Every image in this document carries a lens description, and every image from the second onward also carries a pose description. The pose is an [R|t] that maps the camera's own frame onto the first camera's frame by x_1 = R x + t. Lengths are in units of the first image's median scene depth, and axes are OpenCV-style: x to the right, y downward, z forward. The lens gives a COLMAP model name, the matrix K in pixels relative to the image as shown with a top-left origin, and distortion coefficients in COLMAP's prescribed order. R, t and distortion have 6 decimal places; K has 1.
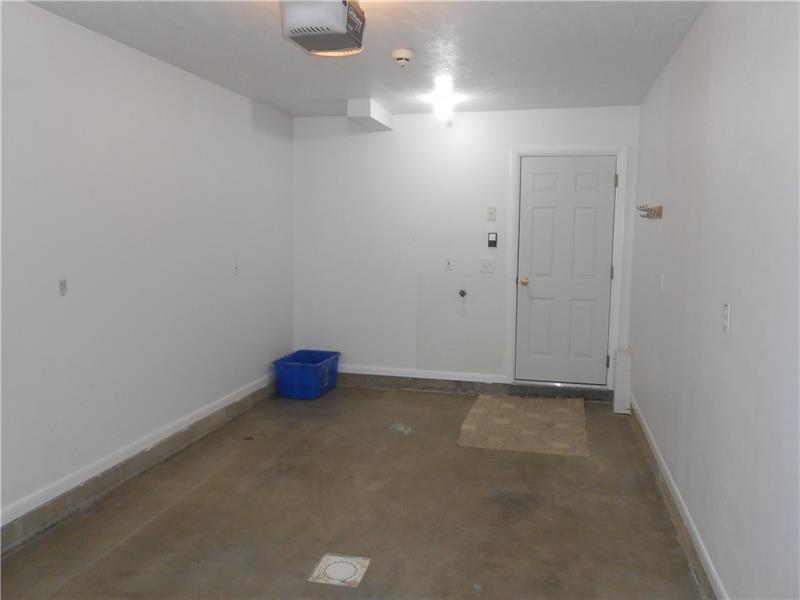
lens RADIAL K [[633.3, 0, 400.0], [0, 633.3, 300.0], [0, 0, 1]] dist [0.008906, 0.008052]
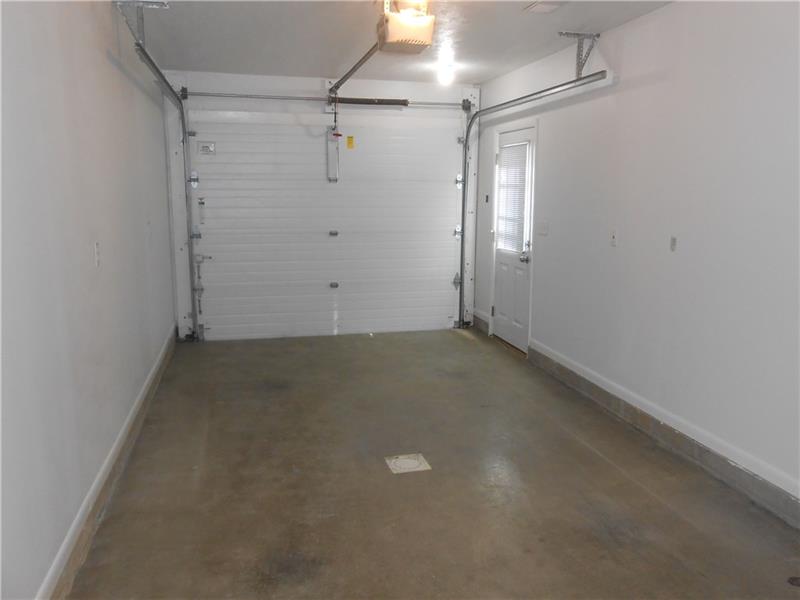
lens RADIAL K [[633.3, 0, 400.0], [0, 633.3, 300.0], [0, 0, 1]] dist [0.008906, 0.008052]
pose [[-0.888819, 0.070498, -0.452803, 0.395039], [-0.060023, 0.961674, 0.267546, -0.186588], [0.454311, 0.264979, -0.850522, 1.682089]]
